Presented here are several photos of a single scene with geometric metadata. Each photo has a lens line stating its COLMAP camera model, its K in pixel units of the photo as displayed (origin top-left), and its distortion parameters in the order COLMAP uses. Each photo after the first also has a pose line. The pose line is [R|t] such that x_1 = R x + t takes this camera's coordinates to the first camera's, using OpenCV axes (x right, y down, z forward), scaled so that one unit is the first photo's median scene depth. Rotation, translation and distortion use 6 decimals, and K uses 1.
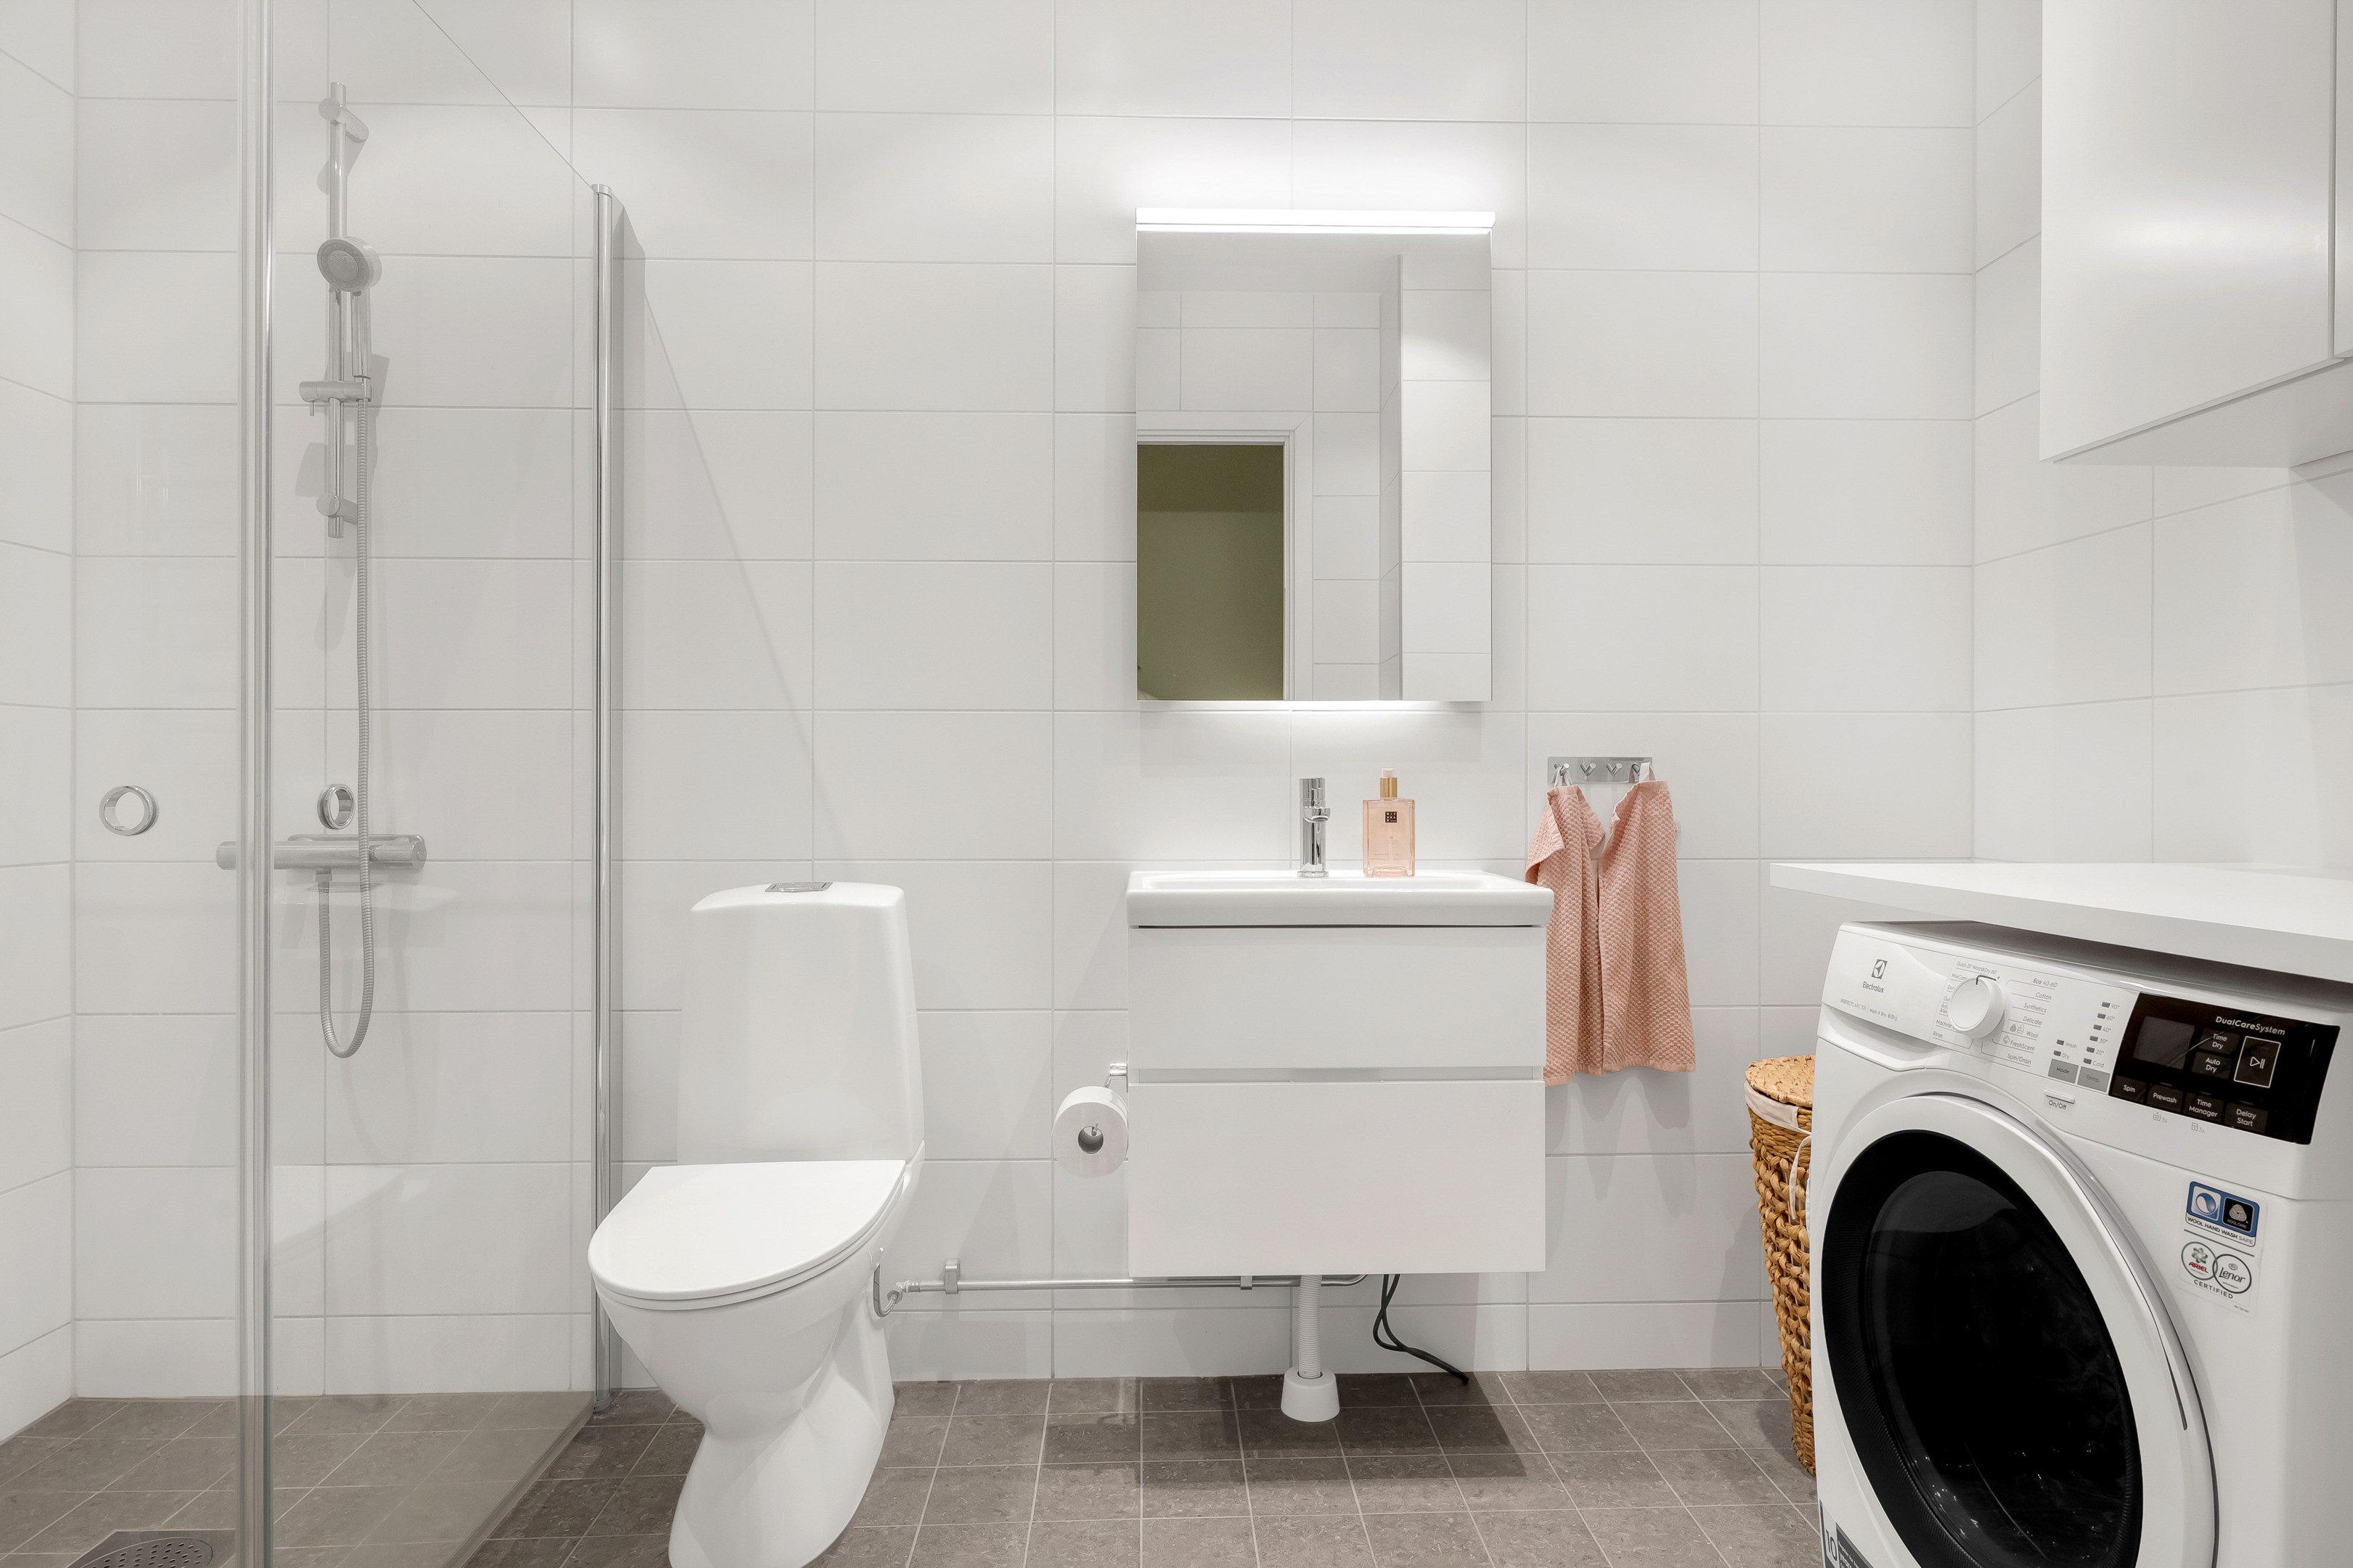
lens RADIAL K [[1333.9, 0, 1176.5], [0, 1333.9, 784.0], [0, 0, 1]] dist [-0.001444, -0.001200]
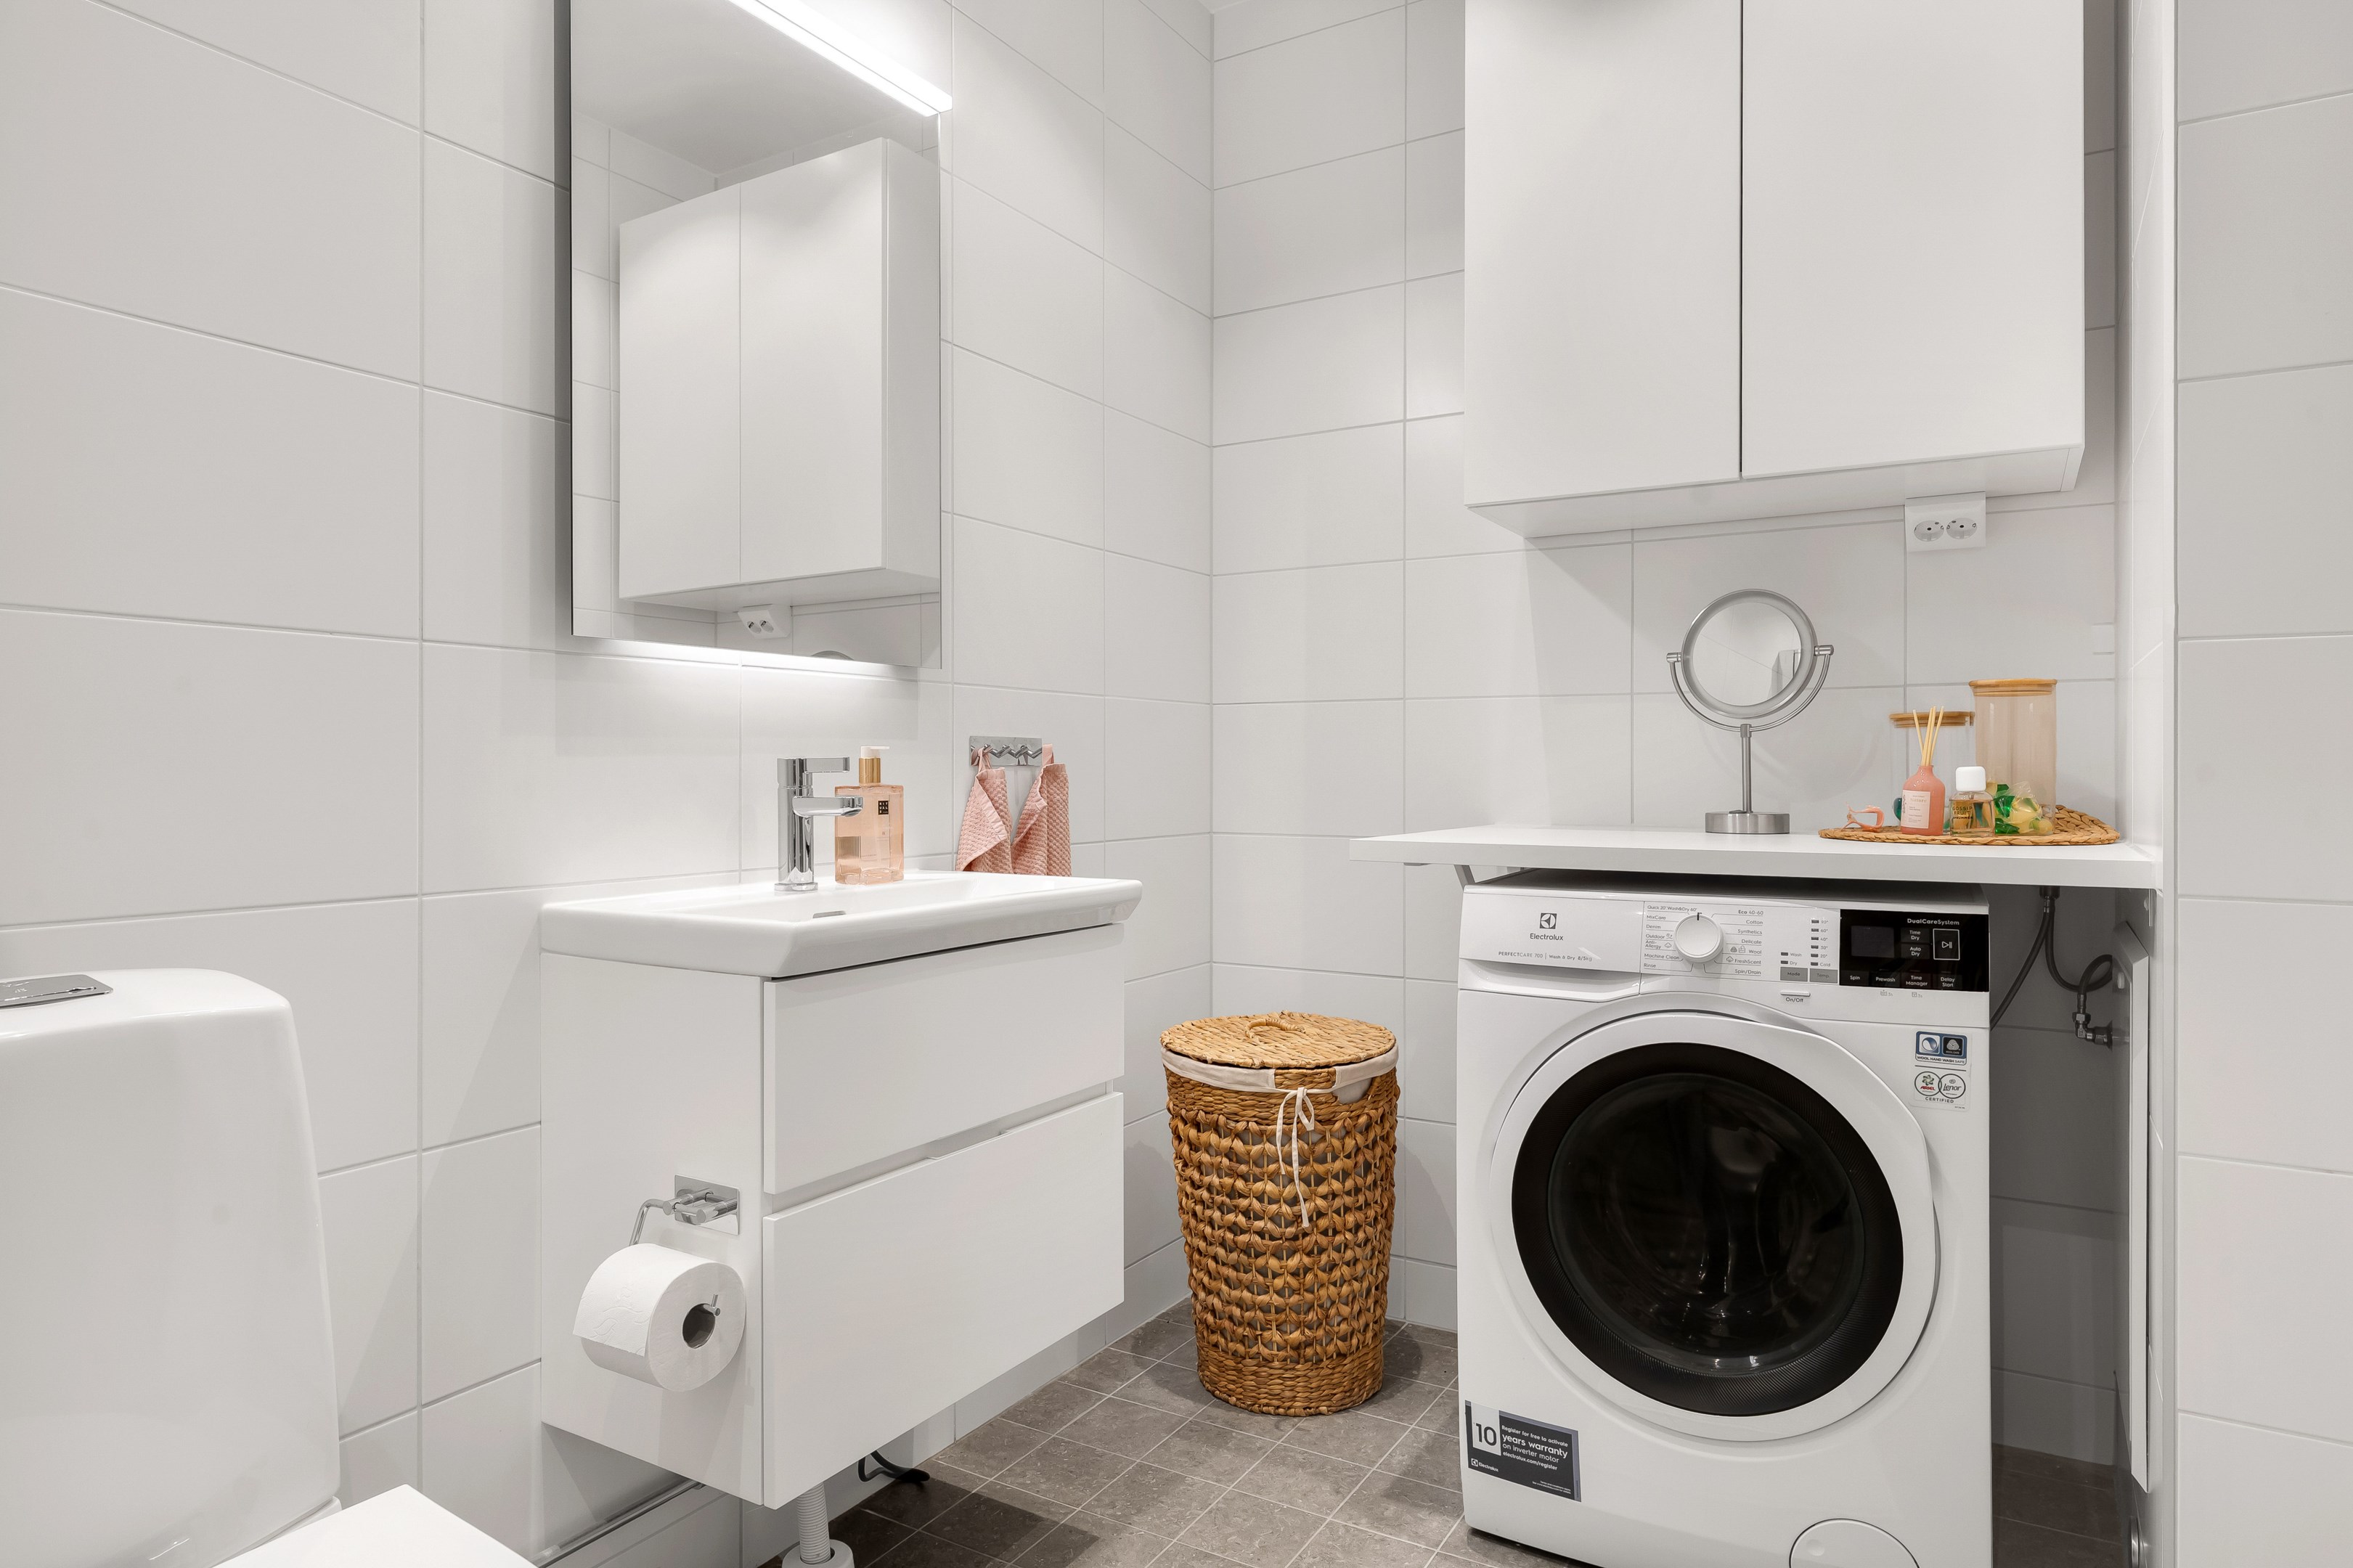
lens RADIAL K [[1417.2, 0, 1180.9], [0, 1417.2, 770.1], [0, 0, 1]] dist [-0.001144, -0.000565]
pose [[0.524340, -0.000332, 0.851509, -0.870922], [0.002762, 0.999995, -0.001311, 0.007642], [-0.851504, 0.003039, 0.524339, 0.759675]]
